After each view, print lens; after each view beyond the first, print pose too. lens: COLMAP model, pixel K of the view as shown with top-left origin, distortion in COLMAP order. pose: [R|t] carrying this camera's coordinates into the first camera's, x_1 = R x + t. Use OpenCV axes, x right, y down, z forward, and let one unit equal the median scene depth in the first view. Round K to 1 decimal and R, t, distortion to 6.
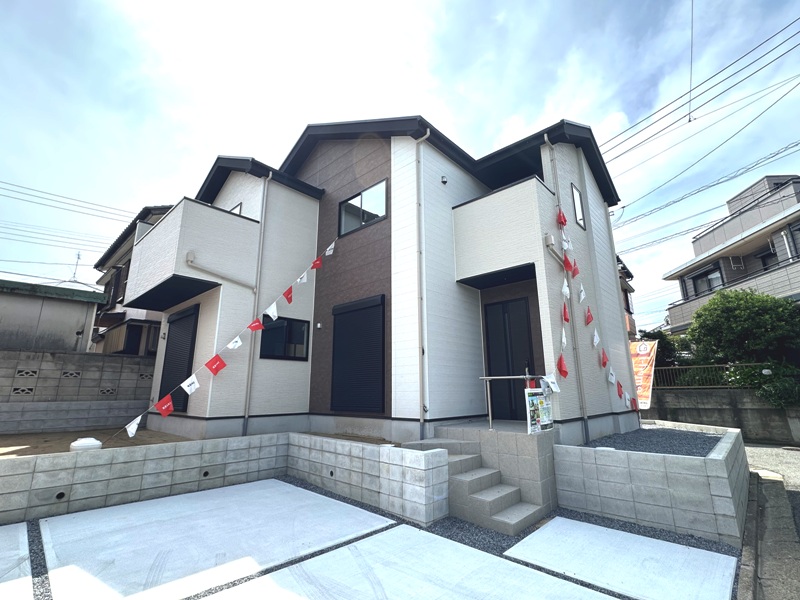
lens RADIAL K [[374.9, 0, 400.0], [0, 374.9, 300.0], [0, 0, 1]] dist [-0.001769, -0.000137]
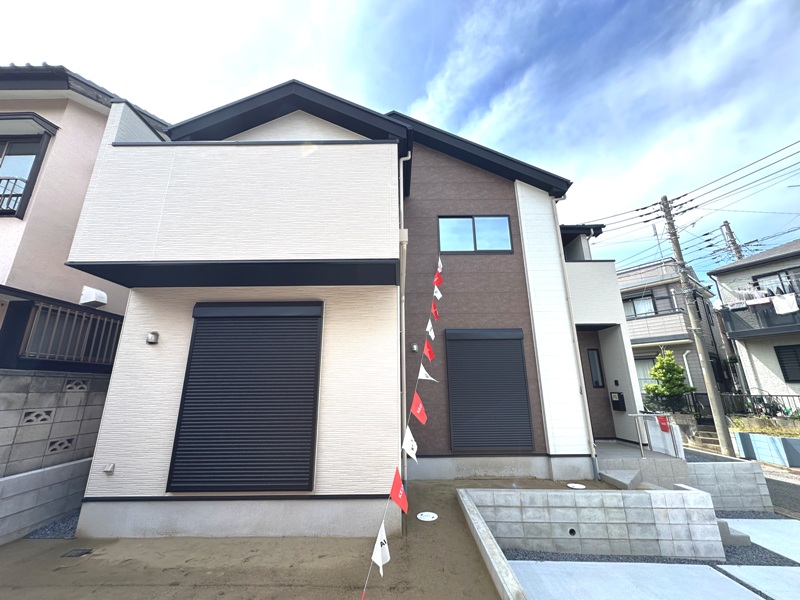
lens RADIAL K [[318.1, 0, 398.3], [0, 318.1, 297.9], [0, 0, 1]] dist [-0.002266, 0.000555]
pose [[0.736283, 0.182579, 0.651577, -0.856071], [-0.156167, 0.982766, -0.098913, 0.039250], [-0.658407, -0.028927, 0.752106, 0.562228]]
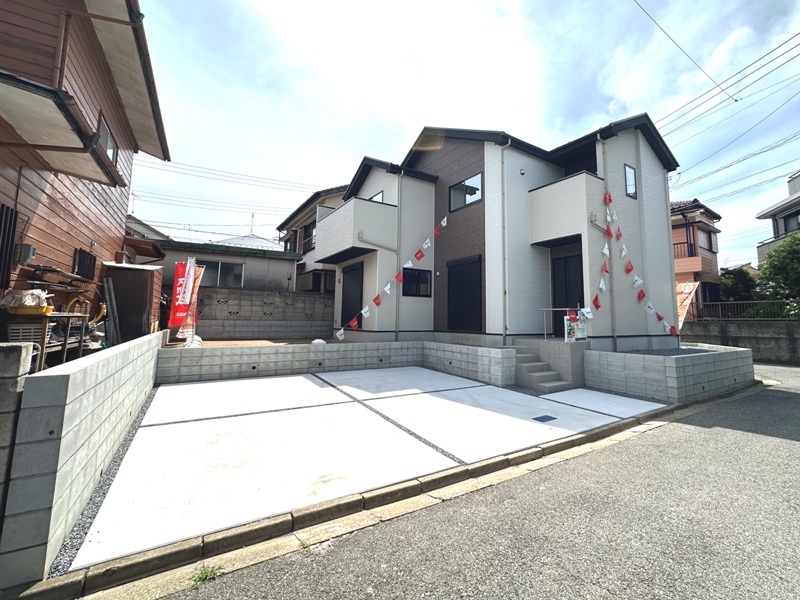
lens RADIAL K [[351.5, 0, 429.6], [0, 351.5, 280.1], [0, 0, 1]] dist [-0.002552, -0.000064]
pose [[0.977252, -0.007175, -0.211960, 0.055360], [0.033714, 0.991975, 0.121859, -0.091472], [0.209385, -0.126233, 0.969651, -0.425610]]
